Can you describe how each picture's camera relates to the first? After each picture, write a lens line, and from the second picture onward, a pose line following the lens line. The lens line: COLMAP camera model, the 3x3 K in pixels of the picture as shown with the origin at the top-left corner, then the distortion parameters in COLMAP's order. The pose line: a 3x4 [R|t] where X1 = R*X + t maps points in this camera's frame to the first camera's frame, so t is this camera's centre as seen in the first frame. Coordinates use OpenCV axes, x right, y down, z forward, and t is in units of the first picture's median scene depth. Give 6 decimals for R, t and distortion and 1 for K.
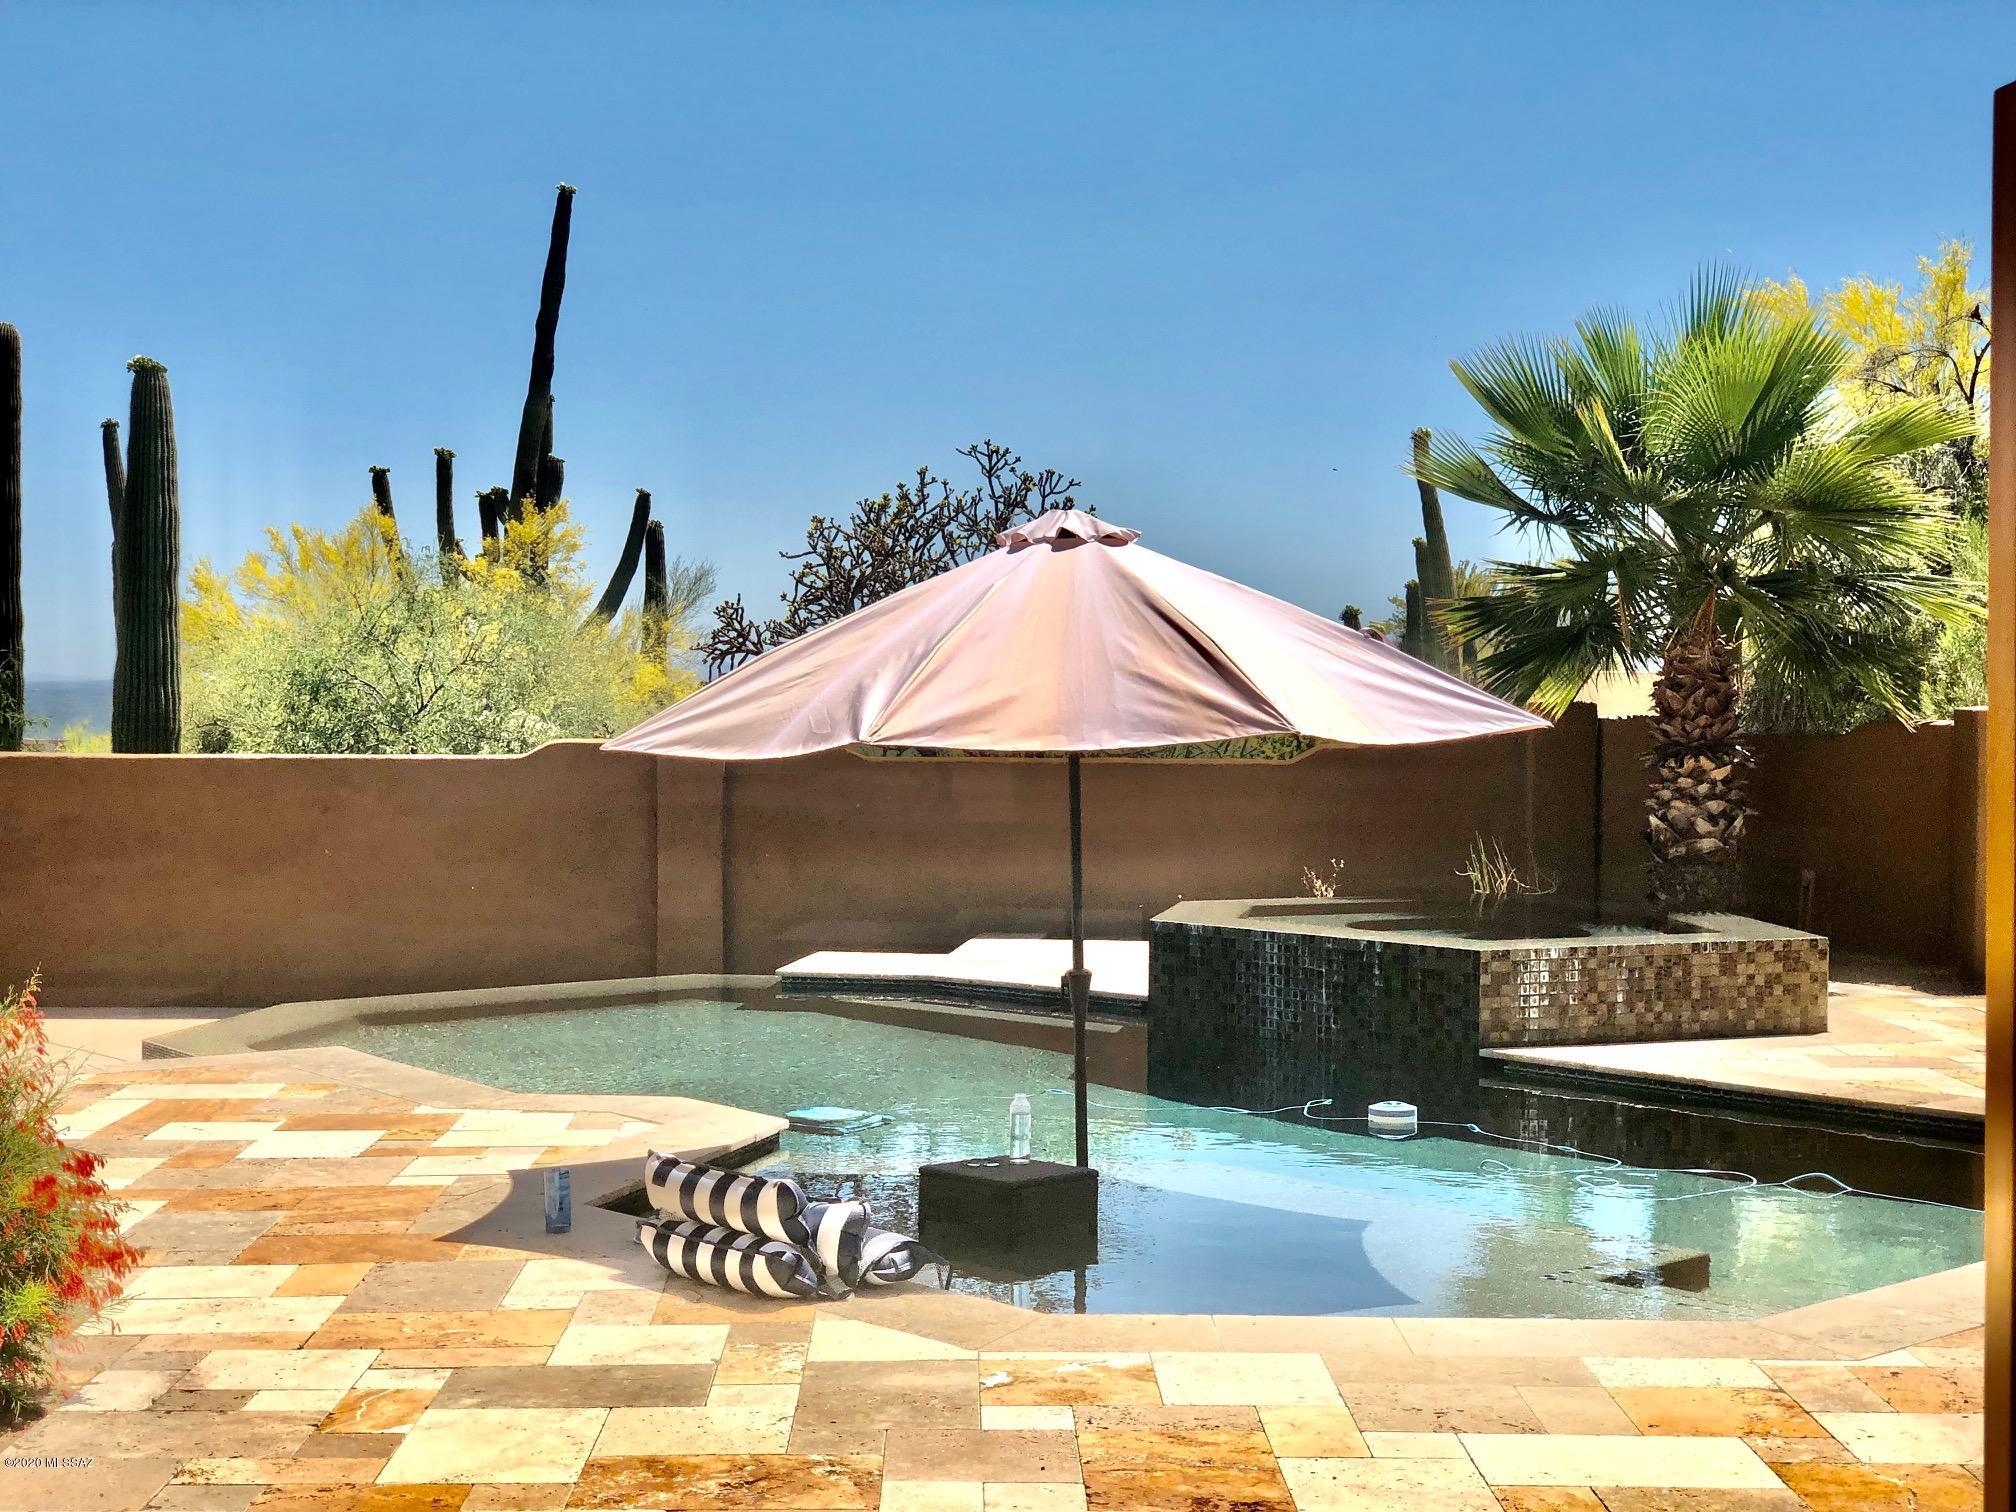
lens RADIAL K [[3055.3, 0, 1008.0], [0, 3055.3, 756.0], [0, 0, 1]] dist [0.005462, -0.004635]
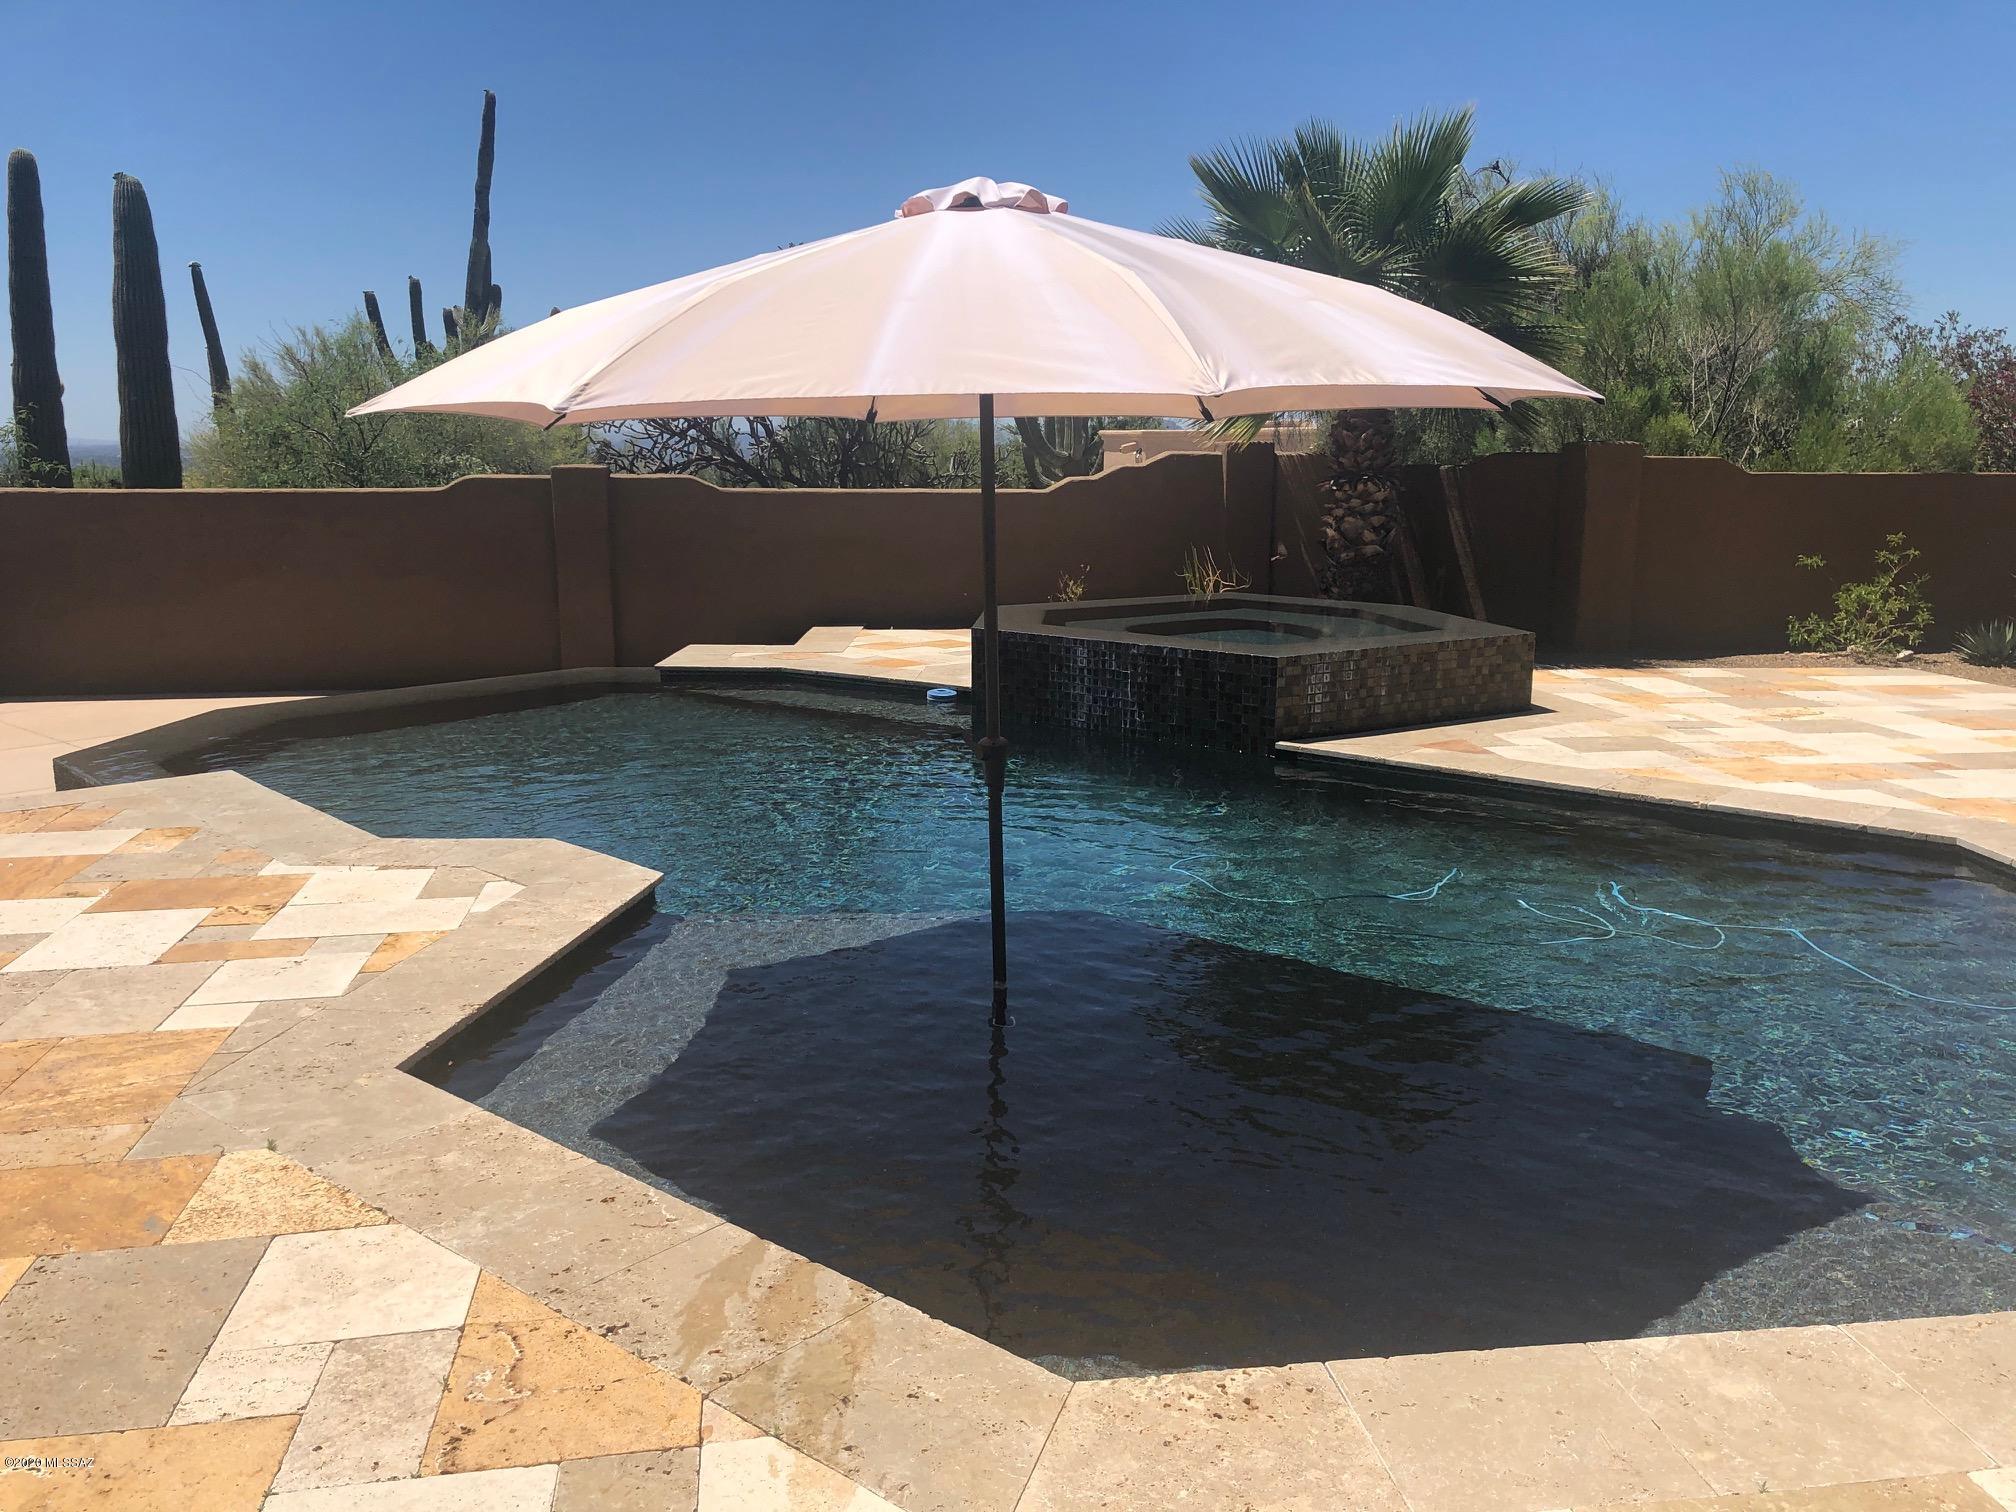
lens RADIAL K [[1386.6, 0, 1008.0], [0, 1386.6, 756.0], [0, 0, 1]] dist [0.036480, 0.000749]
pose [[0.987884, -0.040653, 0.149773, -0.024104], [0.011185, 0.981221, 0.192564, -0.001483], [-0.154789, -0.188555, 0.969787, 0.488392]]
